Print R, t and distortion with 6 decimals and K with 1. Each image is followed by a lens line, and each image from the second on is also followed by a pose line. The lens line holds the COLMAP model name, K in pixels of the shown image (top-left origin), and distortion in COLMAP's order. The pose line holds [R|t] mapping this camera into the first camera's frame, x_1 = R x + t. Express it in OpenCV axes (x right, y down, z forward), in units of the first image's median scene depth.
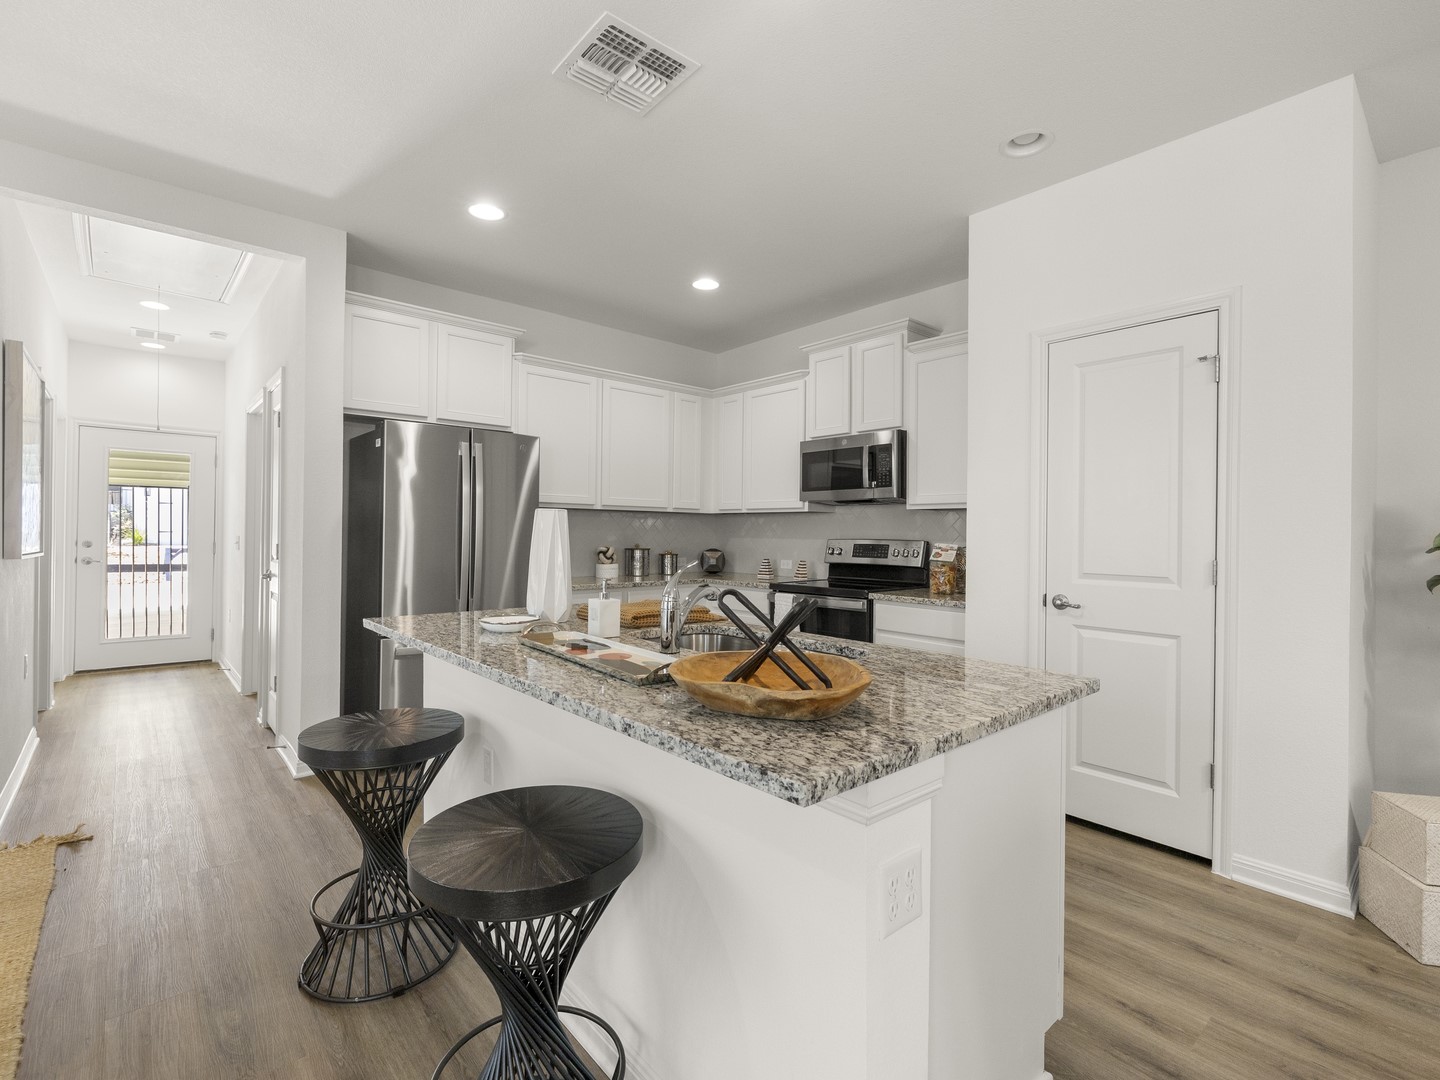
lens RADIAL K [[688.9, 0, 720.0], [0, 688.9, 528.3], [0, 0, 1]] dist [0.003622, 0.001296]
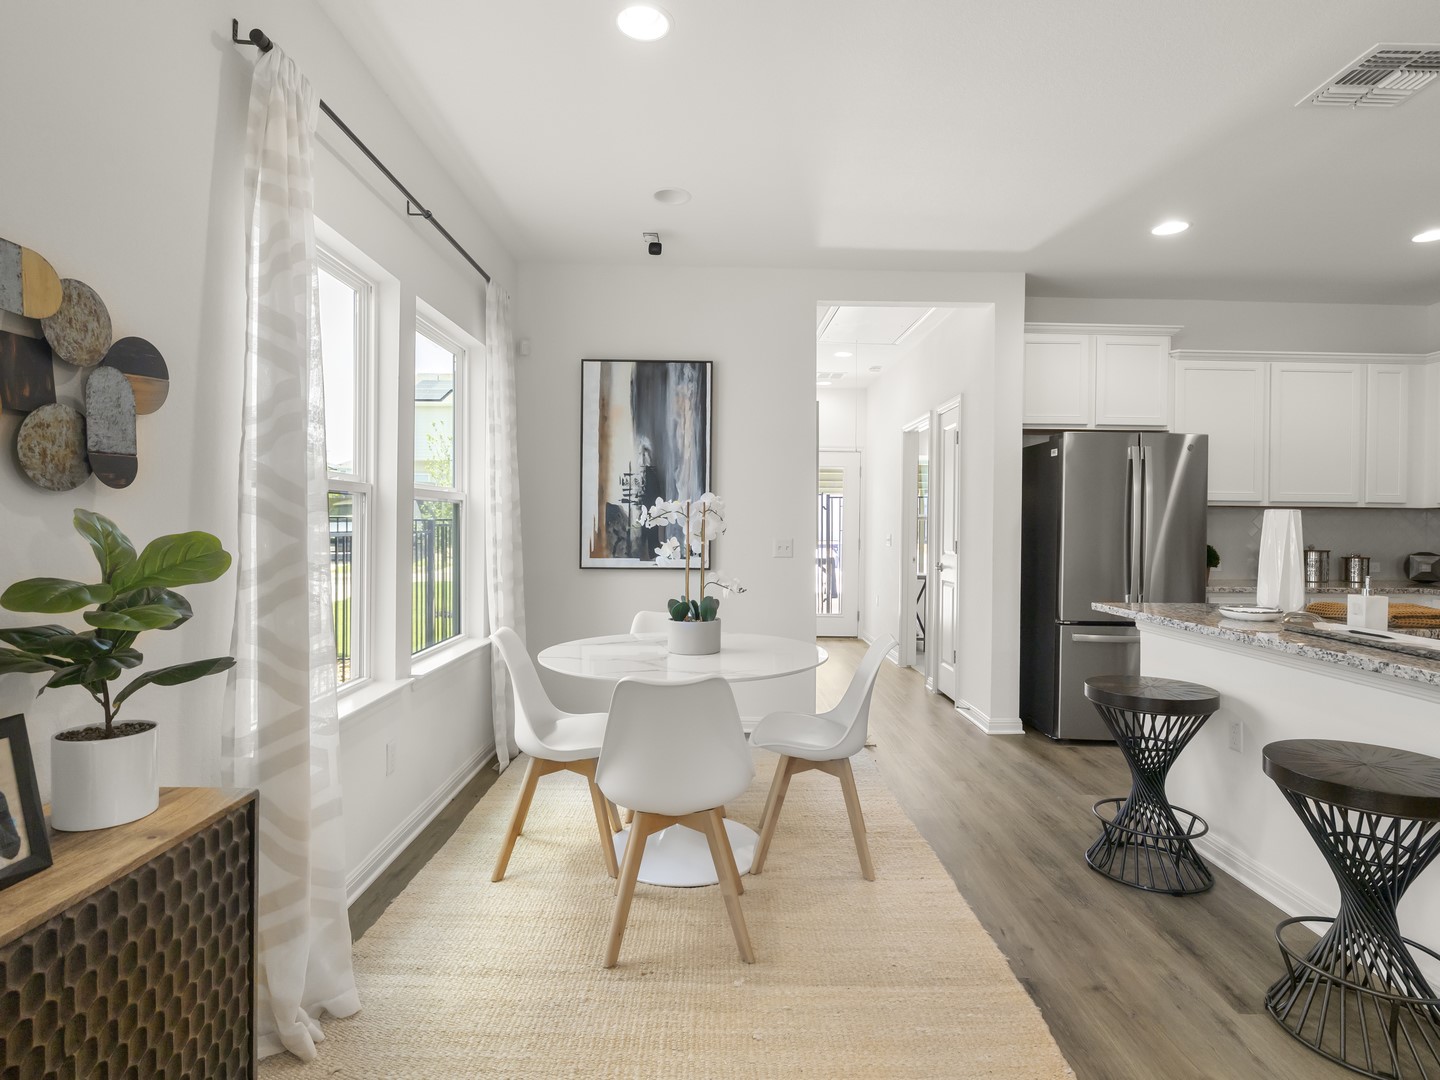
lens RADIAL K [[752.5, 0, 729.1], [0, 752.5, 526.5], [0, 0, 1]] dist [-0.003491, -0.001097]
pose [[0.765061, -0.001702, -0.643956, -0.095260], [0.001036, 0.999998, -0.001413, 0.000191], [0.643957, 0.000414, 0.765061, -0.265232]]
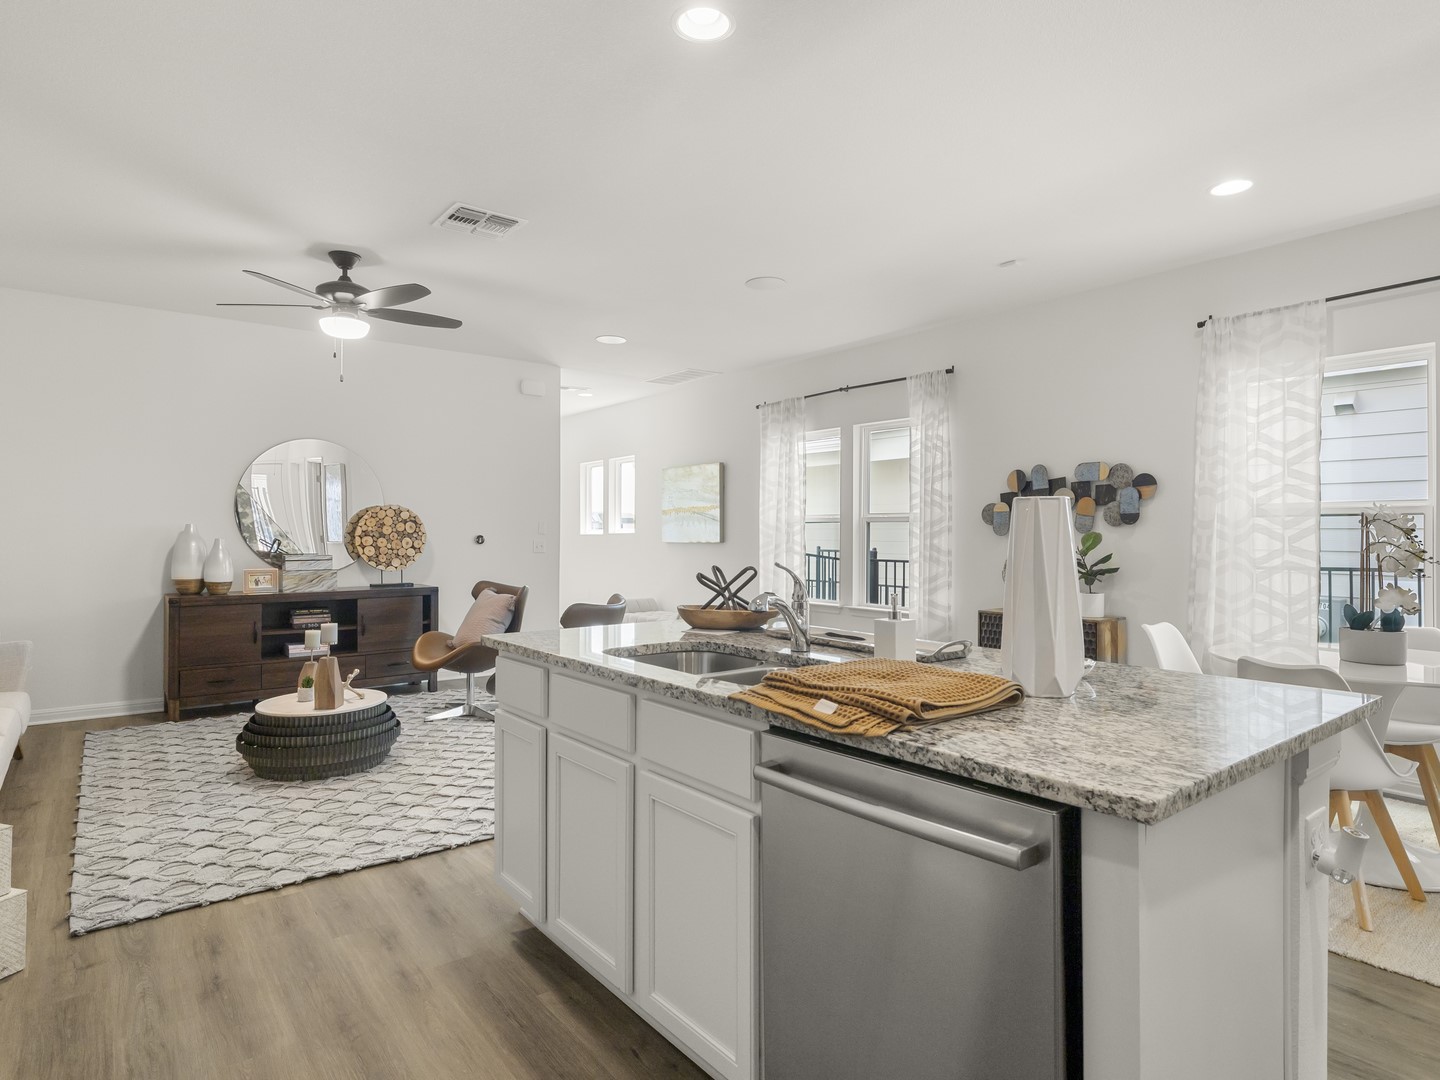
lens RADIAL K [[816.1, 0, 725.1], [0, 816.1, 531.0], [0, 0, 1]] dist [-0.004604, 0.005567]
pose [[-0.998371, -0.010528, 0.056081, -0.011034], [-0.011097, 0.999890, -0.009847, 0.009503], [-0.055971, -0.010453, -0.998378, 1.069077]]
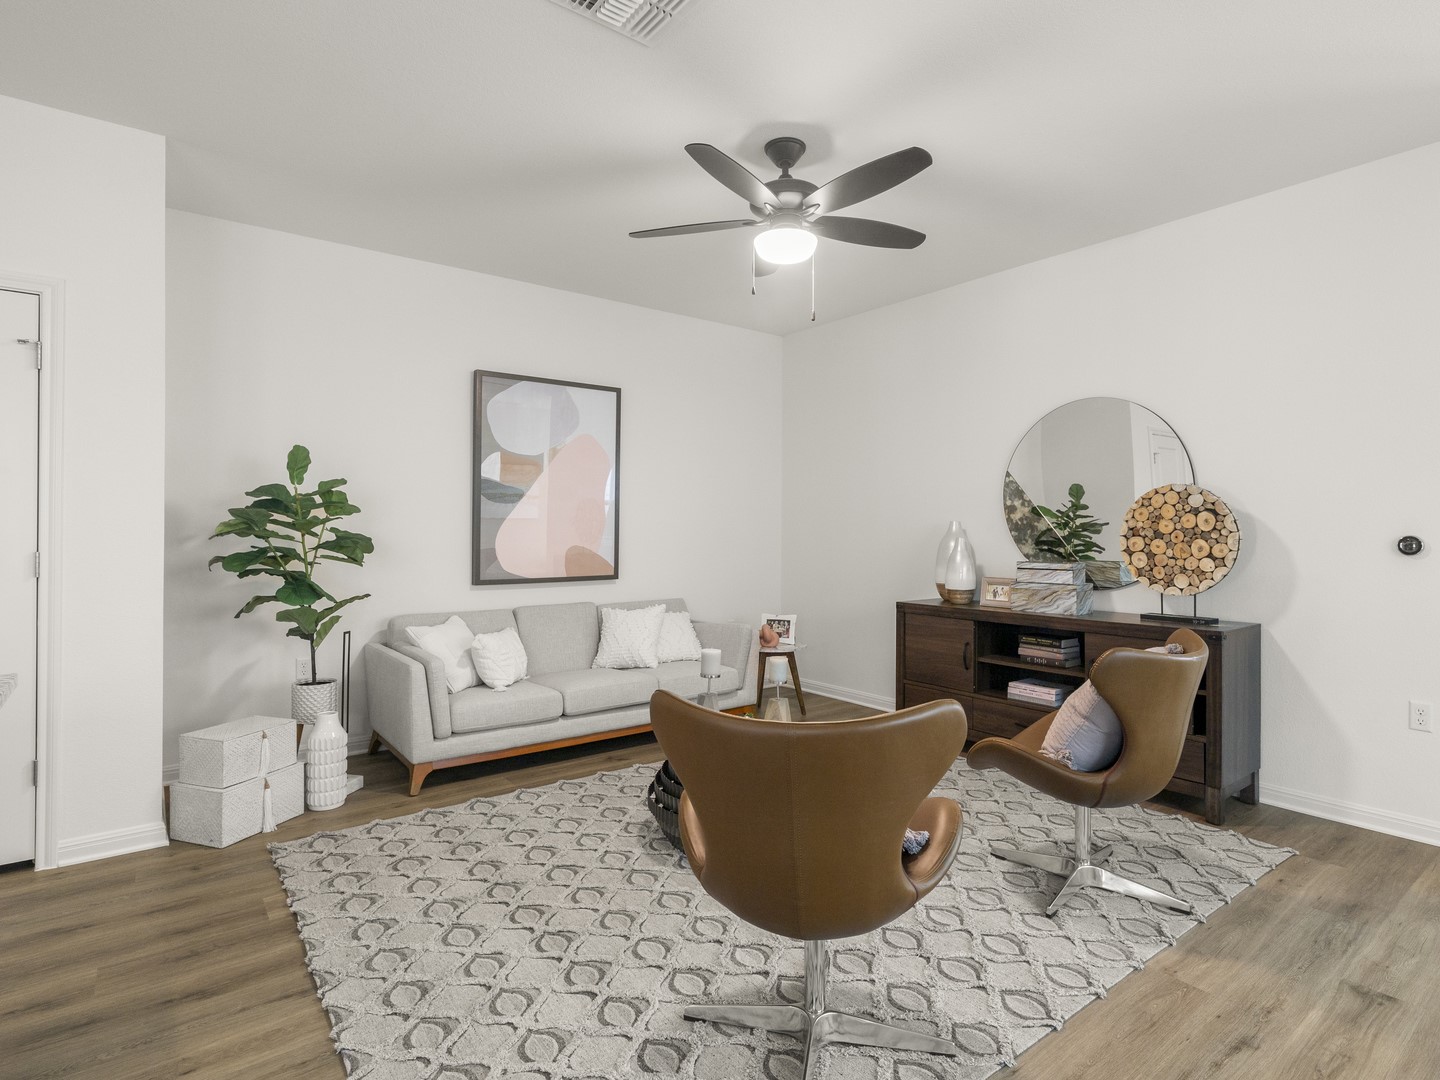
lens RADIAL K [[752.5, 0, 727.7], [0, 752.5, 533.1], [0, 0, 1]] dist [-0.003491, -0.001097]
pose [[0.065966, -0.011719, 0.997753, -0.179232], [-0.007182, 0.999900, 0.012219, 0.000065], [-0.997796, -0.007972, 0.065875, -0.027996]]
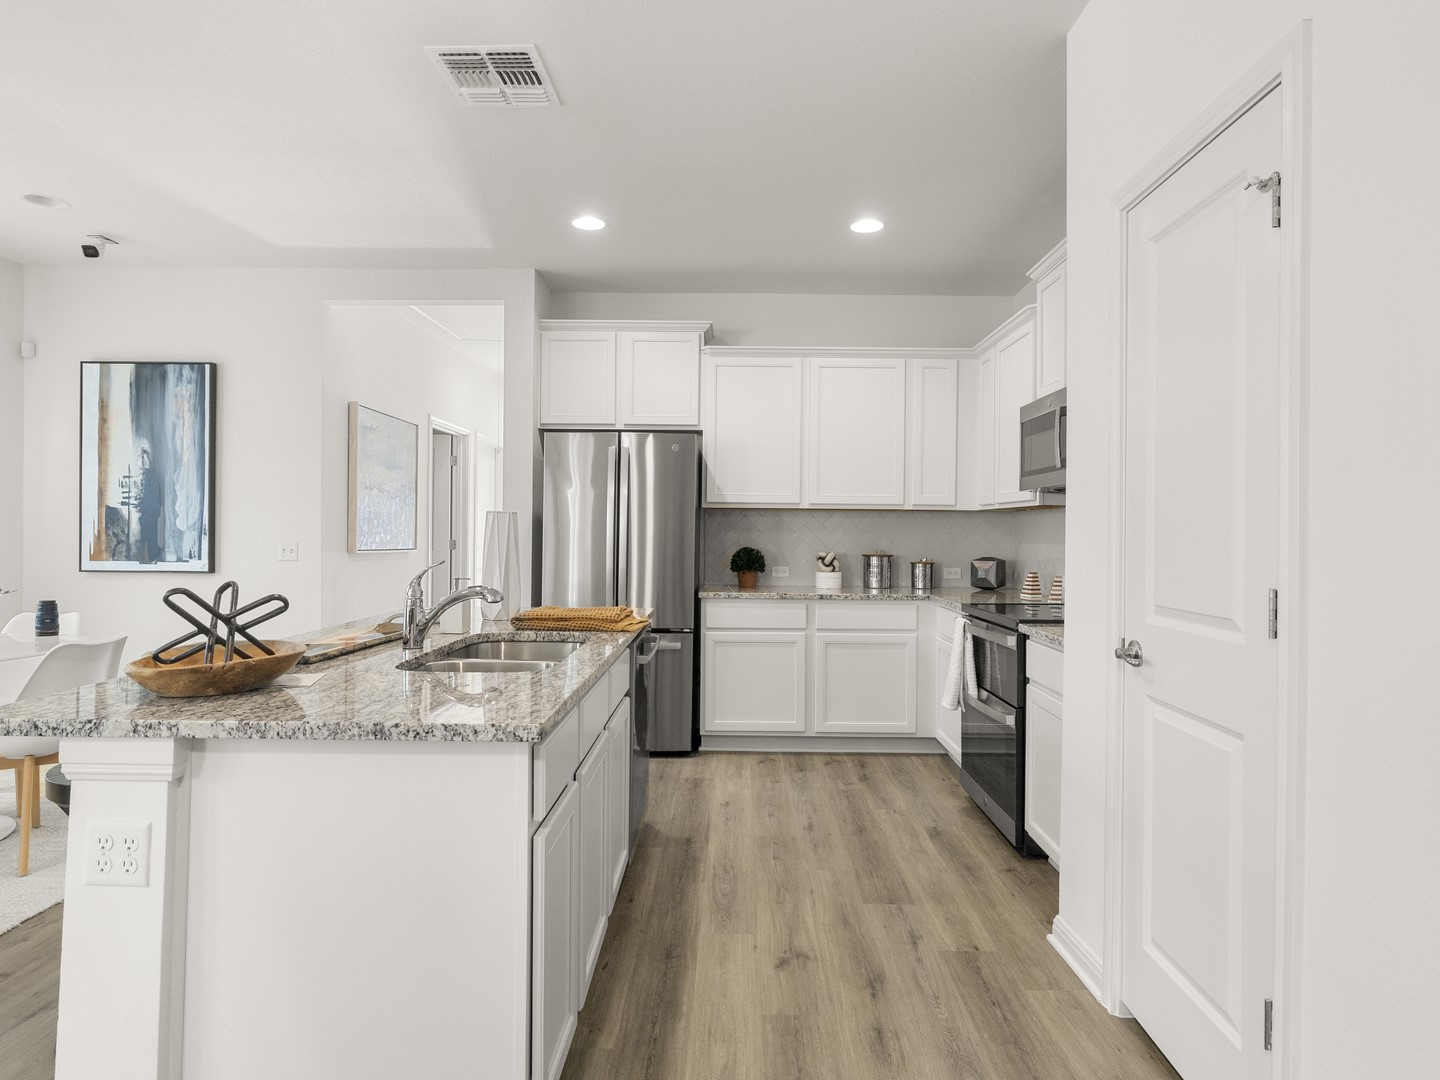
lens RADIAL K [[816.1, 0, 721.9], [0, 816.1, 531.5], [0, 0, 1]] dist [-0.004604, 0.005567]
pose [[0.736908, -0.001847, -0.675990, 0.533485], [0.000335, 0.999997, -0.002367, 0.004966], [0.675993, 0.001518, 0.736907, 0.200734]]
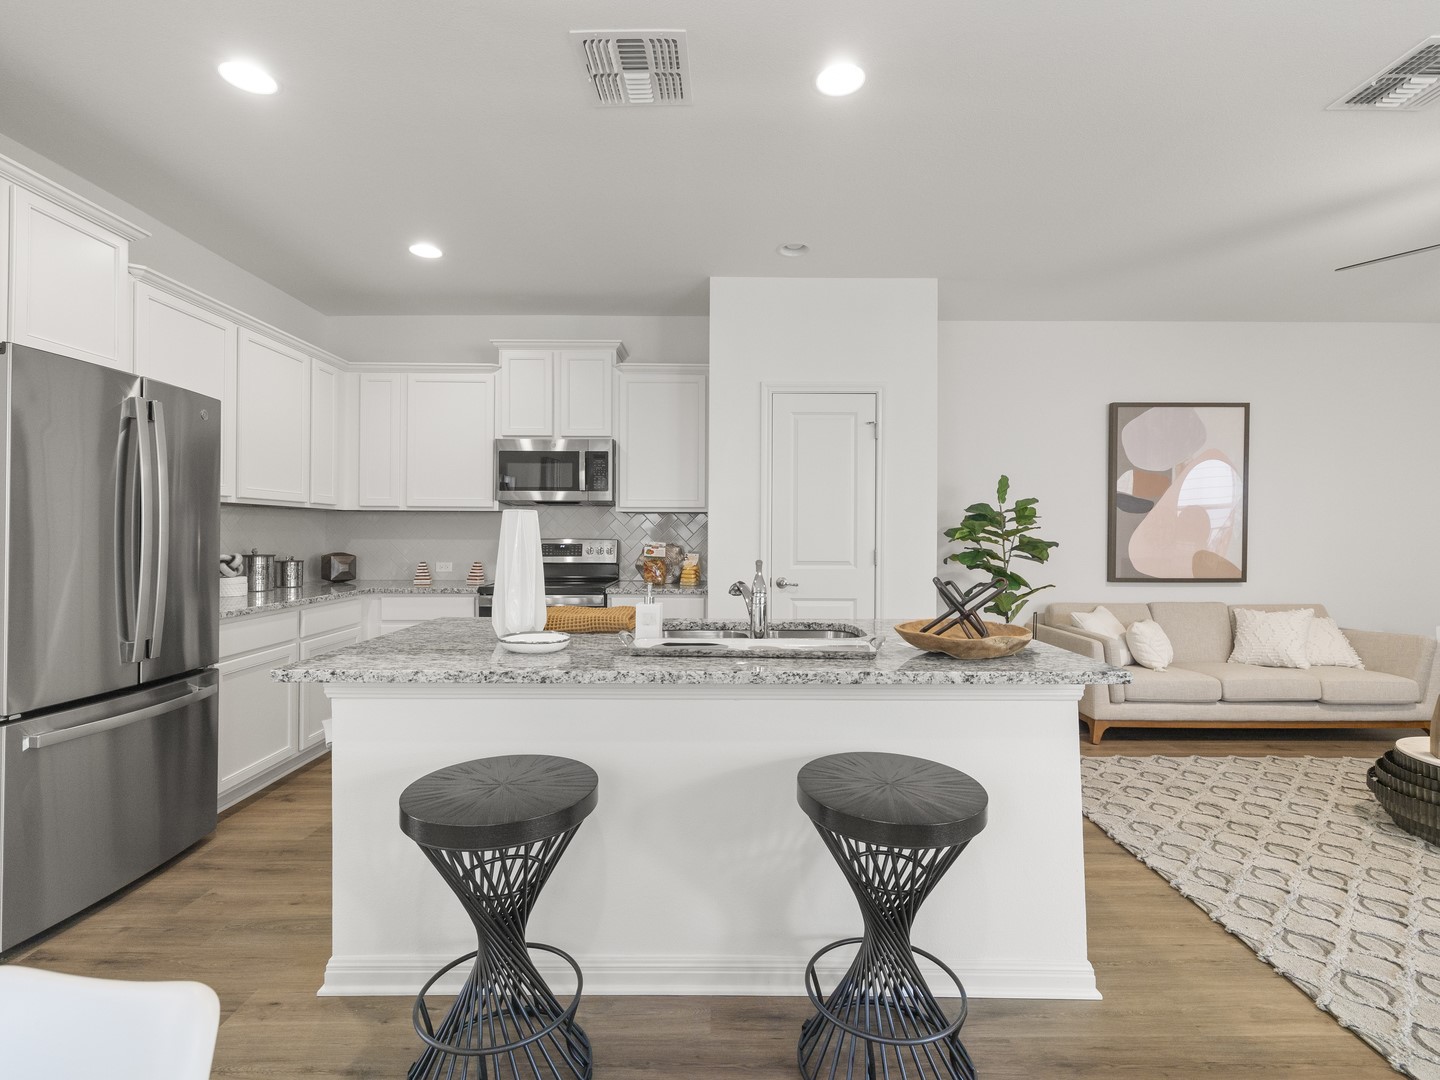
lens RADIAL K [[688.9, 0, 733.2], [0, 688.9, 525.2], [0, 0, 1]] dist [0.003622, 0.001296]
pose [[0.650919, -0.000530, 0.759147, -0.467978], [-0.002382, 0.999993, 0.002740, -0.009000], [-0.759143, -0.003592, 0.650914, 0.135621]]
